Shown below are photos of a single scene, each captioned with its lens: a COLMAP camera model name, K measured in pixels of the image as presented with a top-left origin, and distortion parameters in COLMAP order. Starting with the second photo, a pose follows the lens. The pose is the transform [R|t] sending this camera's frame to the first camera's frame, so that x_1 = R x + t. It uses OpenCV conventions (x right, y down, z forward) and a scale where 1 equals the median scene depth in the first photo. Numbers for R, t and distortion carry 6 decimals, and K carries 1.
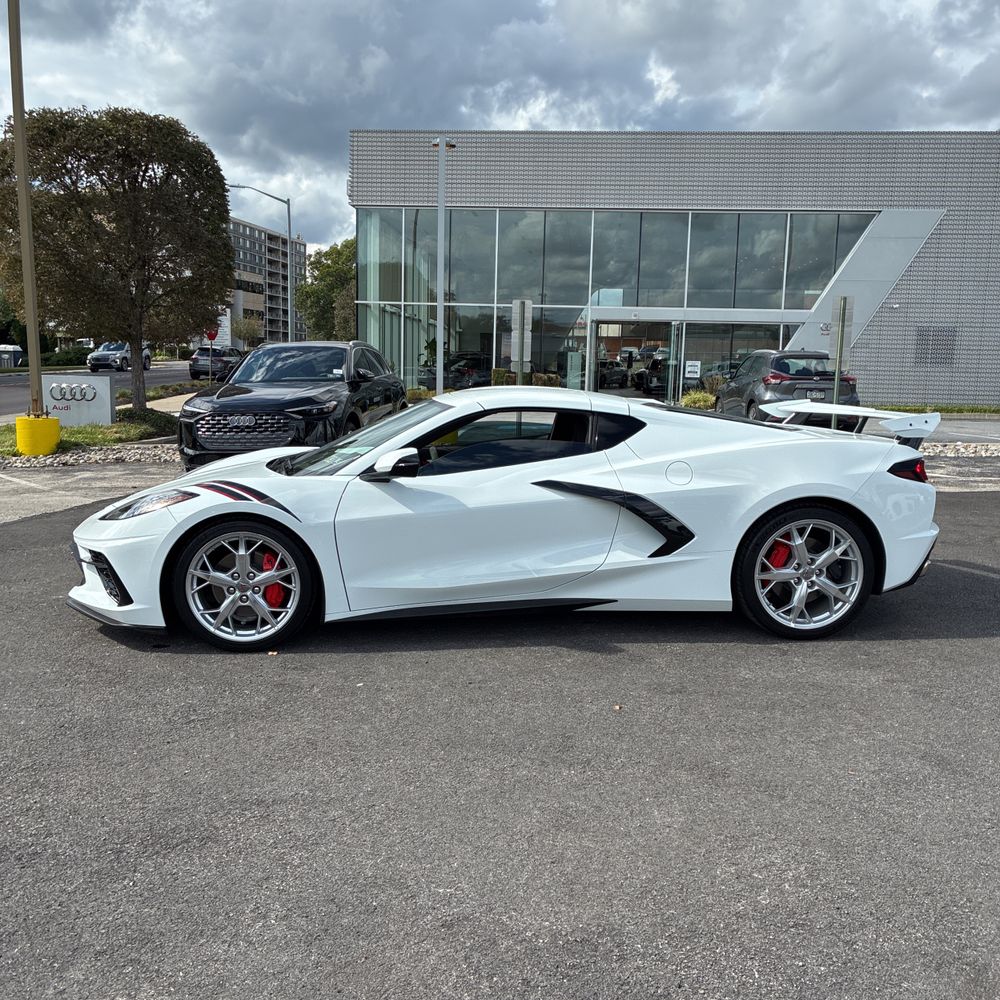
lens RADIAL K [[1021.9, 0, 497.8], [0, 1021.9, 506.5], [0, 0, 1]] dist [0.035248, 0.000000]
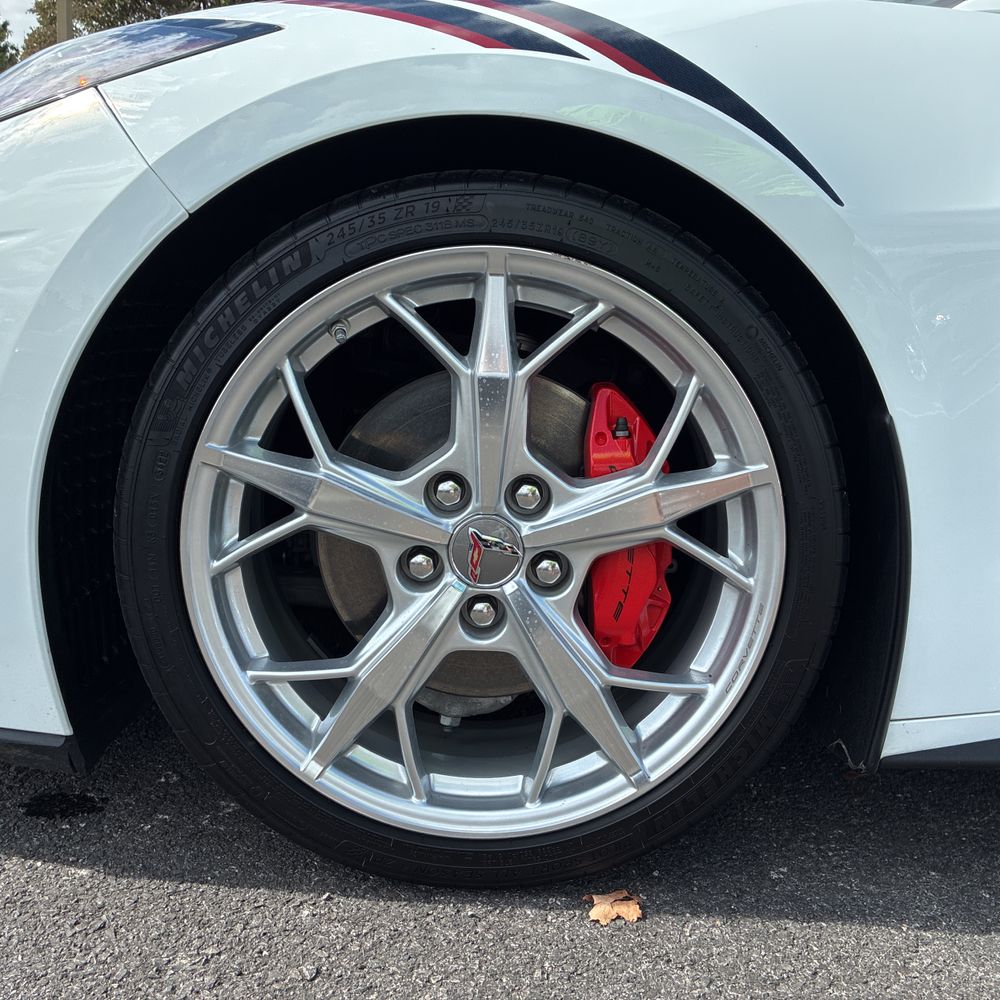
lens RADIAL K [[1018.1, 0, 507.6], [0, 1018.1, 492.1], [0, 0, 1]] dist [0.022753, 0.000000]
pose [[0.997027, 0.054199, -0.054772, -0.225237], [-0.053526, 0.998473, 0.013683, 0.061928], [0.055430, -0.010710, 0.998405, 0.781708]]
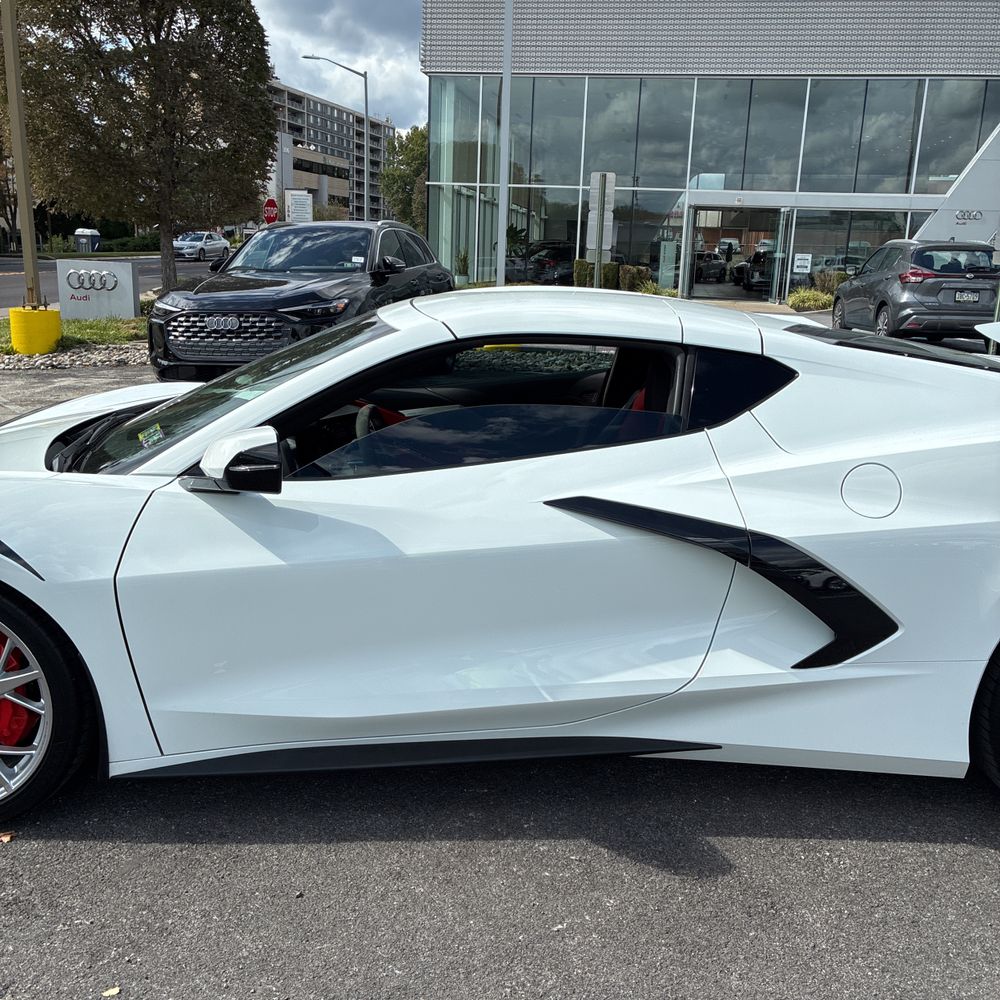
lens RADIAL K [[1018.1, 0, 501.3], [0, 1018.1, 500.1], [0, 0, 1]] dist [0.022753, 0.000000]
pose [[0.996347, 0.031806, -0.079252, 0.048998], [-0.023957, 0.994889, 0.098092, -0.068089], [0.081967, -0.095835, 0.992017, 0.531138]]
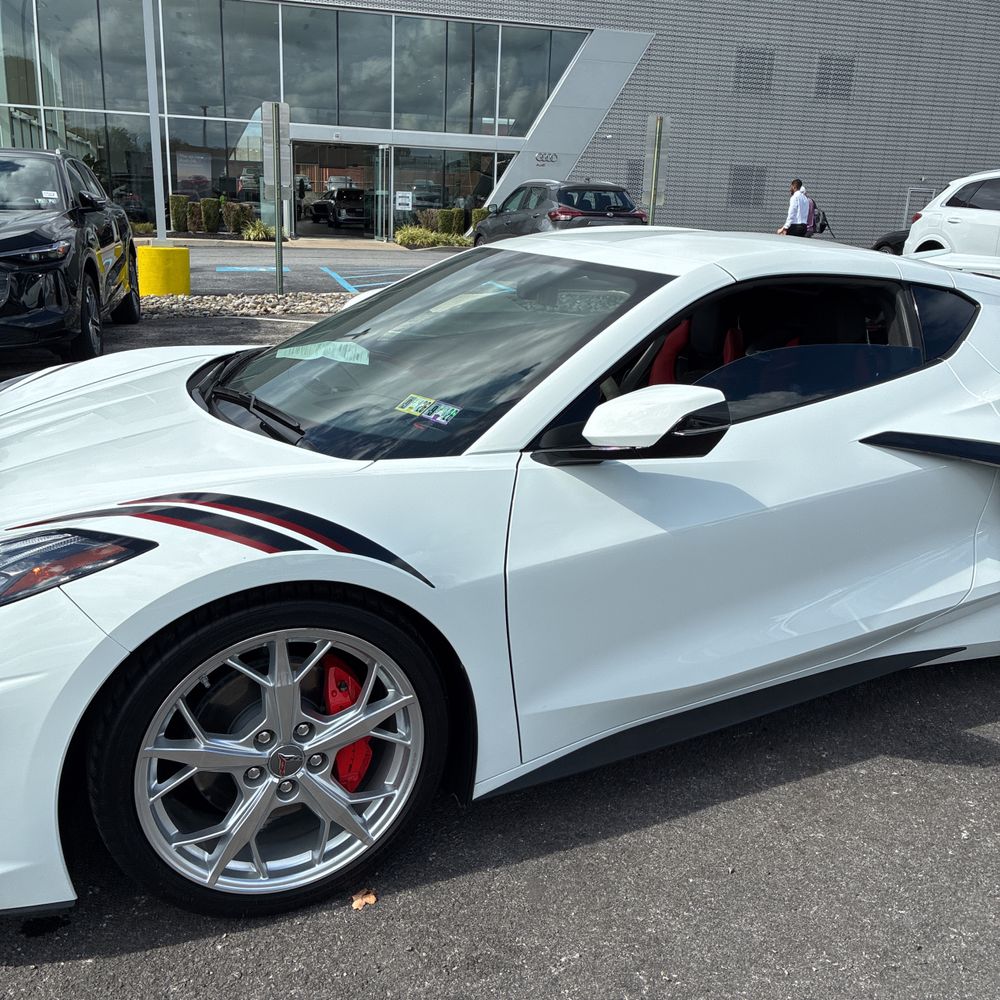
lens RADIAL K [[1018.1, 0, 502.1], [0, 1018.1, 501.5], [0, 0, 1]] dist [0.022753, 0.000000]
pose [[0.941136, -0.080223, 0.328372, -0.278733], [0.029081, 0.987044, 0.157795, -0.074080], [-0.336776, -0.138957, 0.931275, 0.601773]]
